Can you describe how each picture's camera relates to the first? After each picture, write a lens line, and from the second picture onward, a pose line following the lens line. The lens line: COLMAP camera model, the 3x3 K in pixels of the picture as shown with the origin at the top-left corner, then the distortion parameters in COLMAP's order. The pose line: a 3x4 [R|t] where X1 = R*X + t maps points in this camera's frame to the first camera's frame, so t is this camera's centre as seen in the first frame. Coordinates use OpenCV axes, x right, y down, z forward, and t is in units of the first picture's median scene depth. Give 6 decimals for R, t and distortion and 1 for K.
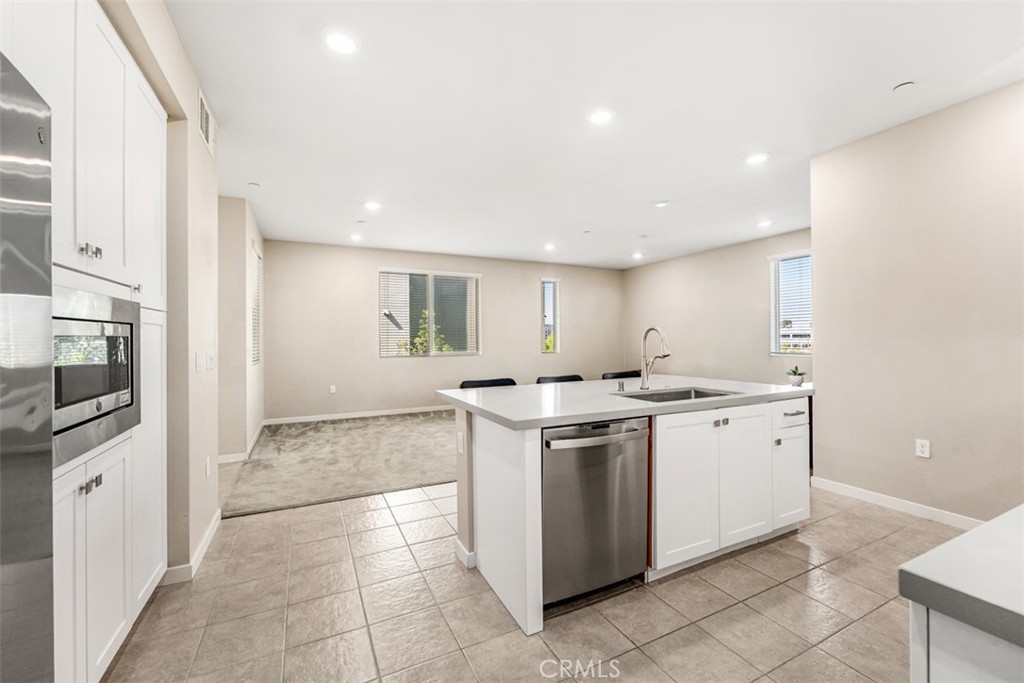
lens RADIAL K [[414.3, 0, 513.2], [0, 414.3, 339.6], [0, 0, 1]] dist [-0.003577, -0.000235]
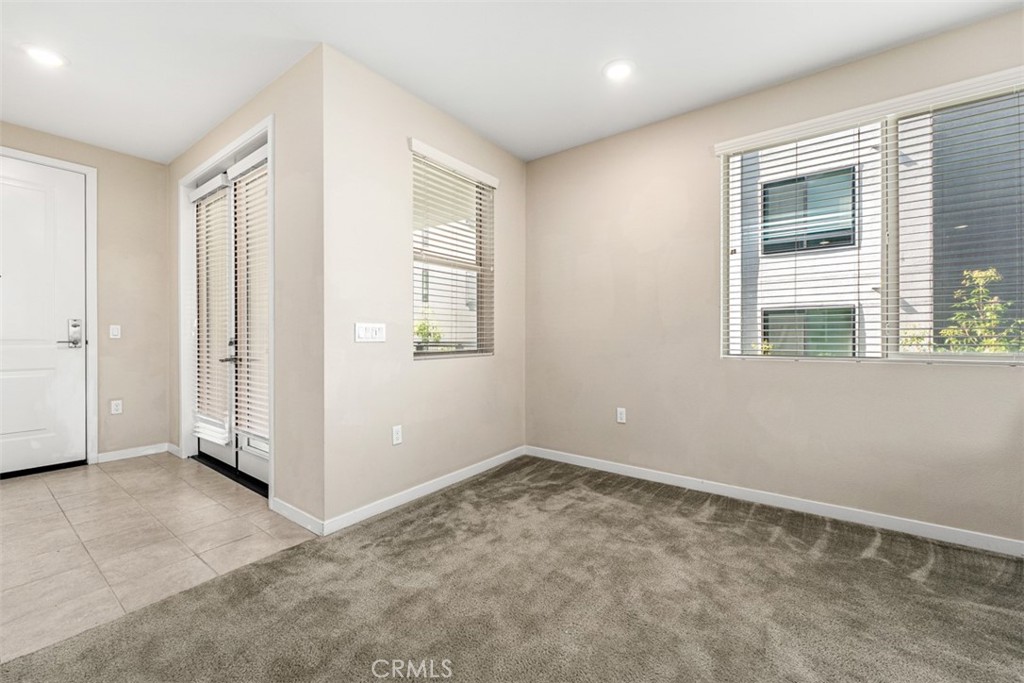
lens RADIAL K [[414.3, 0, 516.4], [0, 414.3, 342.2], [0, 0, 1]] dist [-0.003577, -0.000235]
pose [[0.458002, 0.008151, -0.888914, -0.020706], [-0.001707, 0.999964, 0.008290, 0.012018], [0.888949, -0.002279, 0.458000, 0.287354]]
